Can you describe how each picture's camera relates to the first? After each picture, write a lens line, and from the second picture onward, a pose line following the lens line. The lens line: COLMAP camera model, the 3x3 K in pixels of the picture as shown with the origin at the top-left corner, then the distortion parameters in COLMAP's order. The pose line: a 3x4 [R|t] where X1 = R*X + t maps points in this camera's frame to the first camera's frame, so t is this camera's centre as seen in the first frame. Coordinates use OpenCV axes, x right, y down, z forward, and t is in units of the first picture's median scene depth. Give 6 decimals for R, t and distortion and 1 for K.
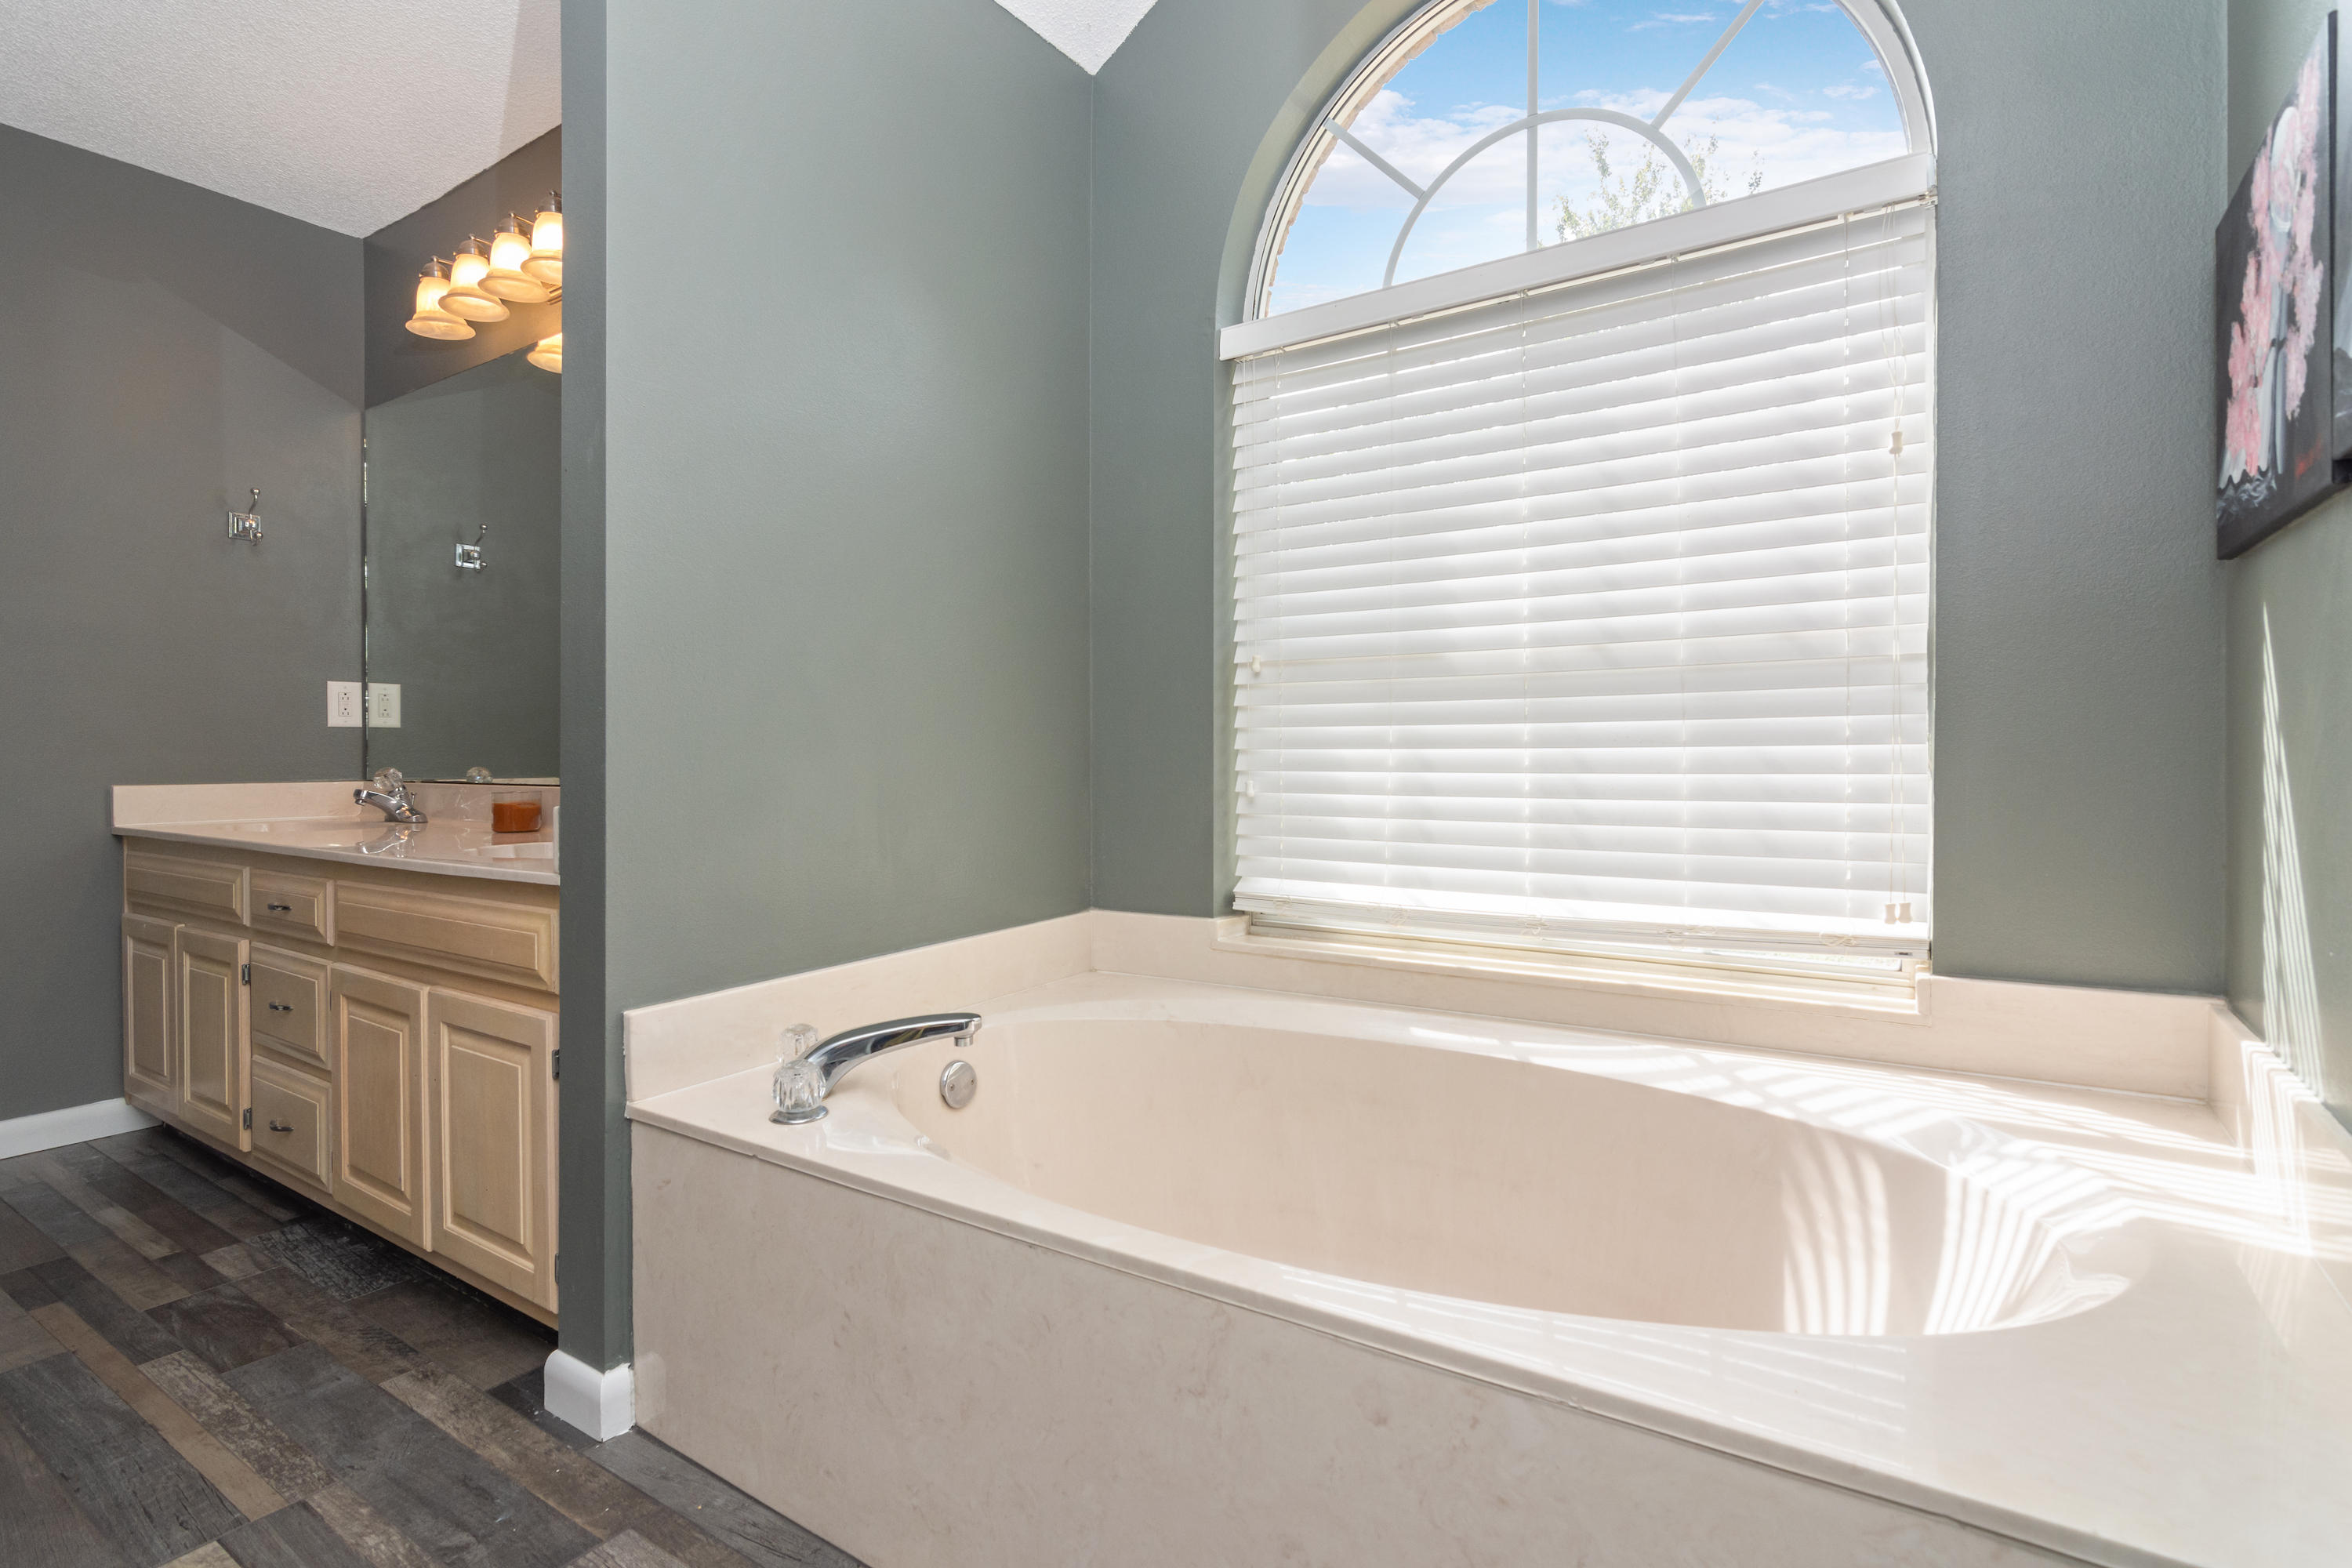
lens RADIAL K [[1133.1, 0, 1174.1], [0, 1133.1, 768.1], [0, 0, 1]] dist [-0.002309, 0.001626]
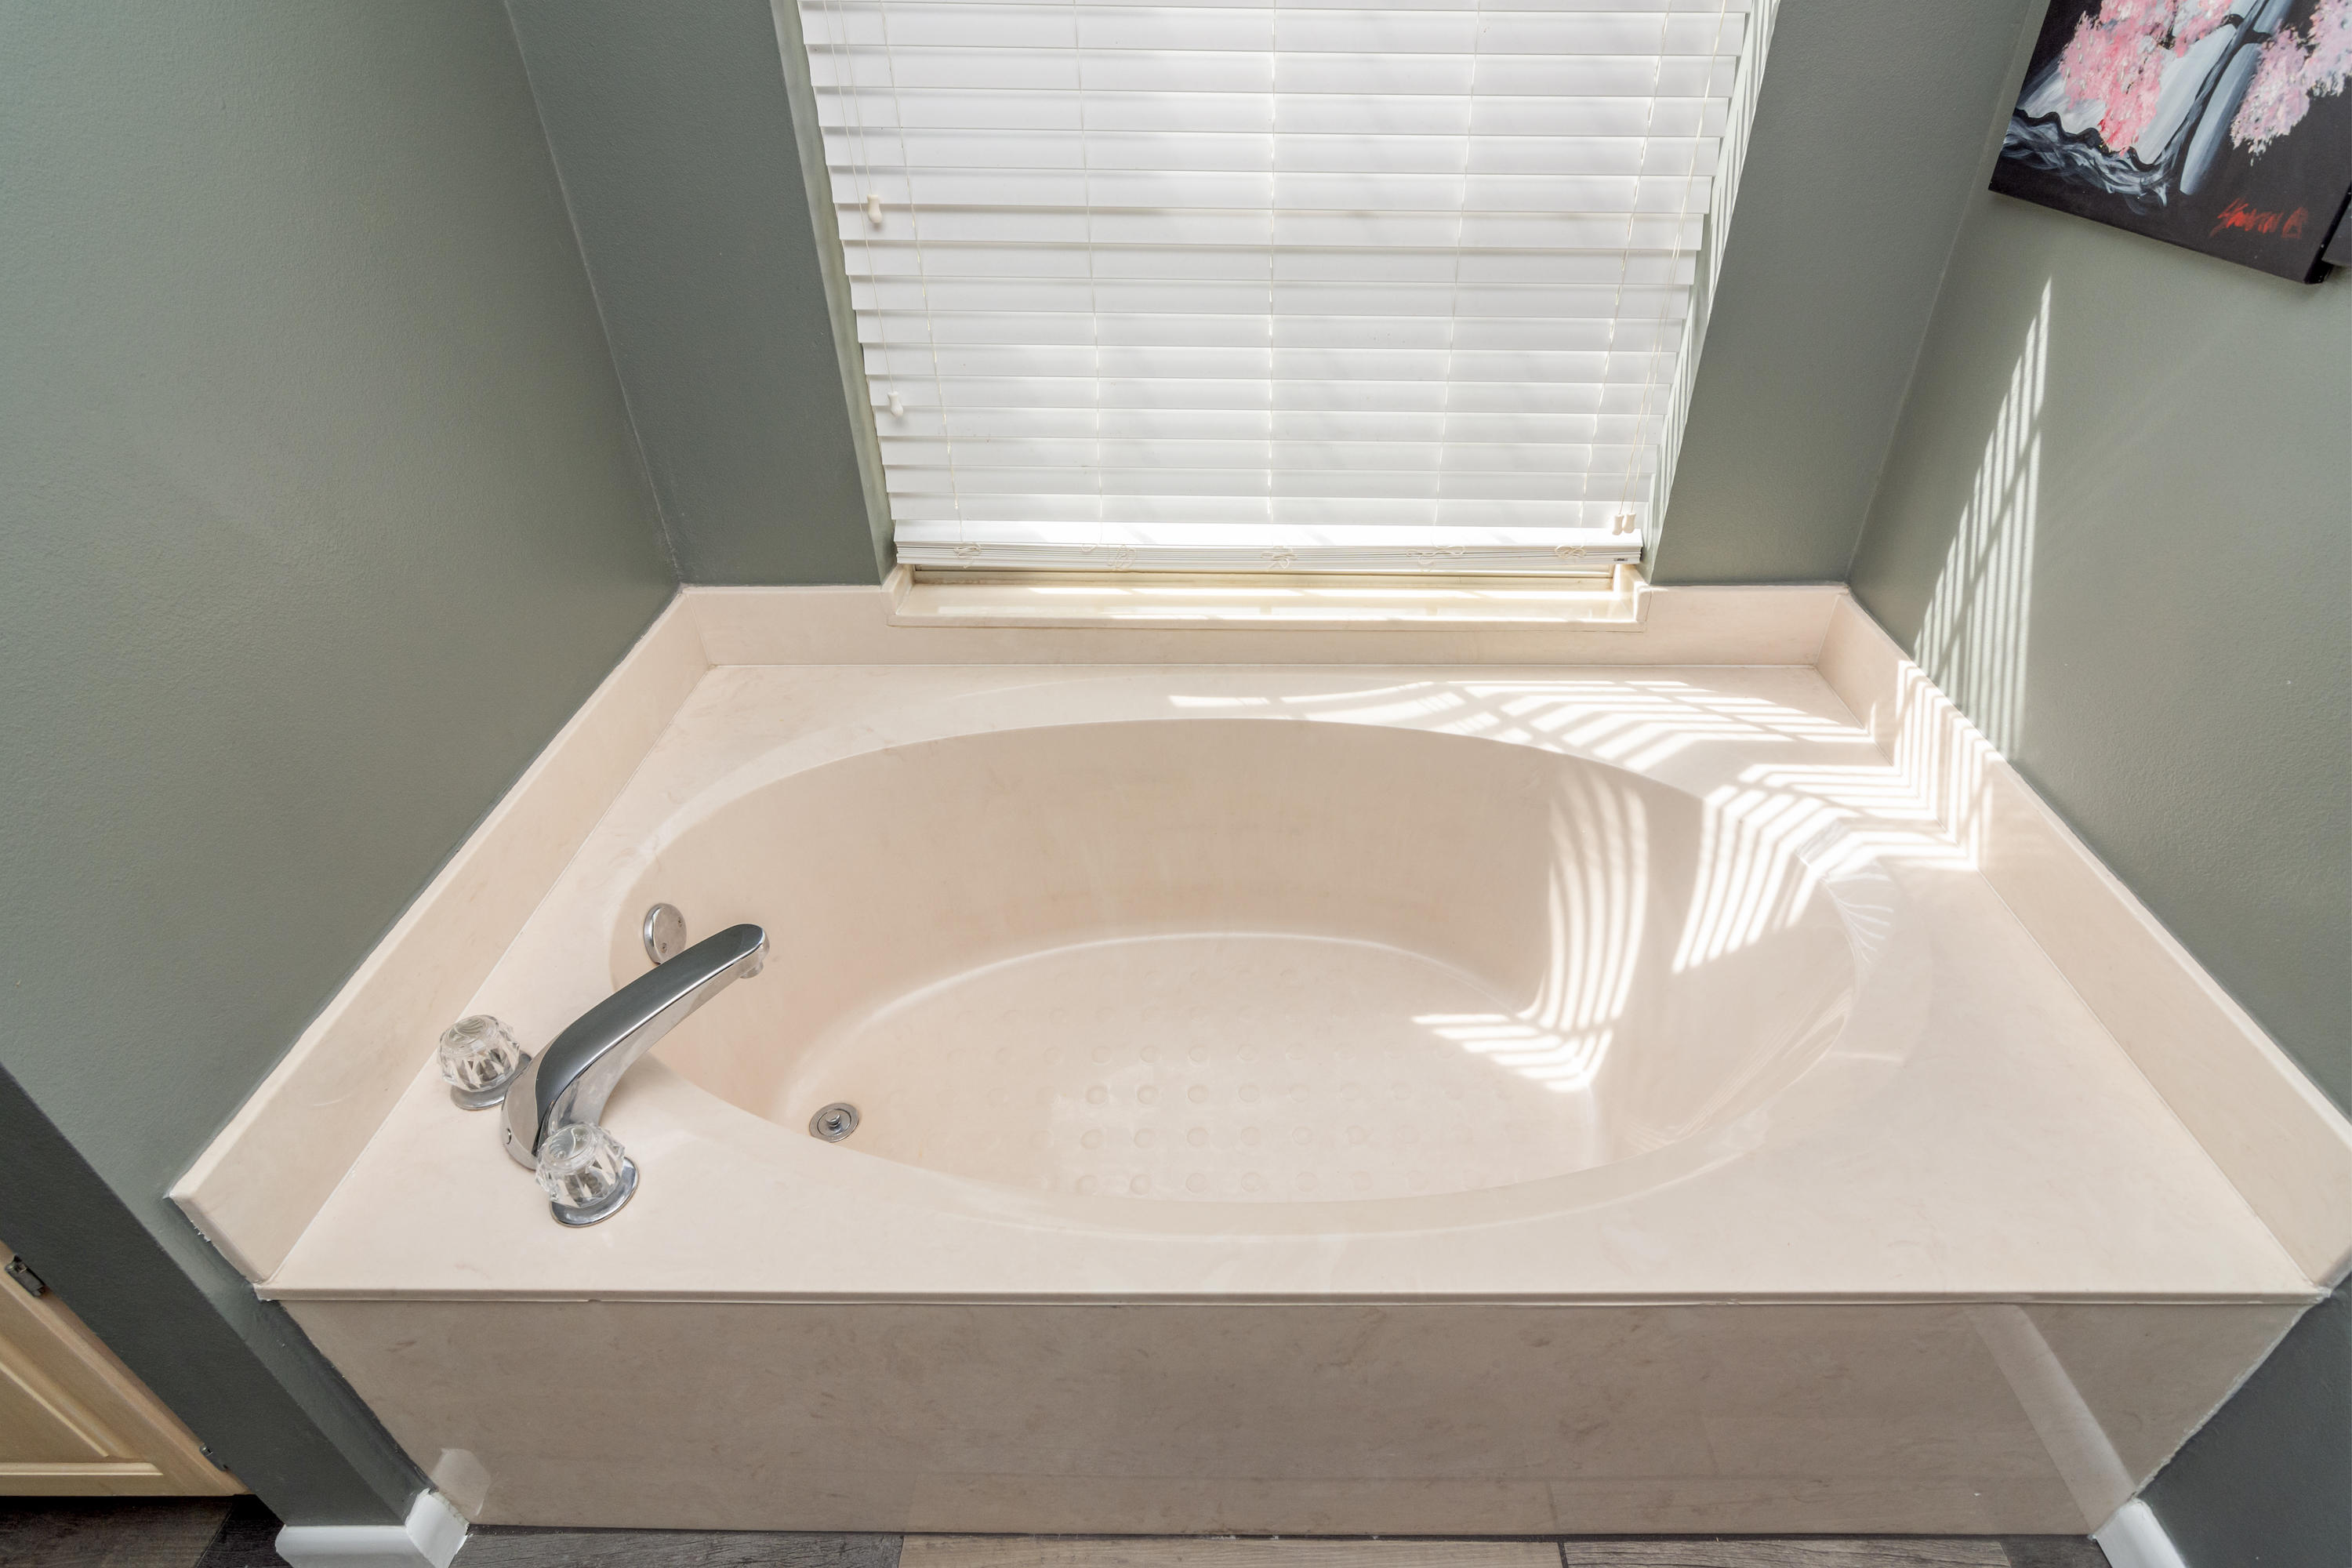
lens RADIAL K [[1134.7, 0, 1182.1], [0, 1134.7, 743.6], [0, 0, 1]] dist [0.004838, 0.001167]
pose [[0.832255, -0.304477, 0.463299, -0.187325], [-0.013884, 0.823977, 0.566453, -0.221542], [-0.554220, -0.477866, 0.681531, 0.314360]]
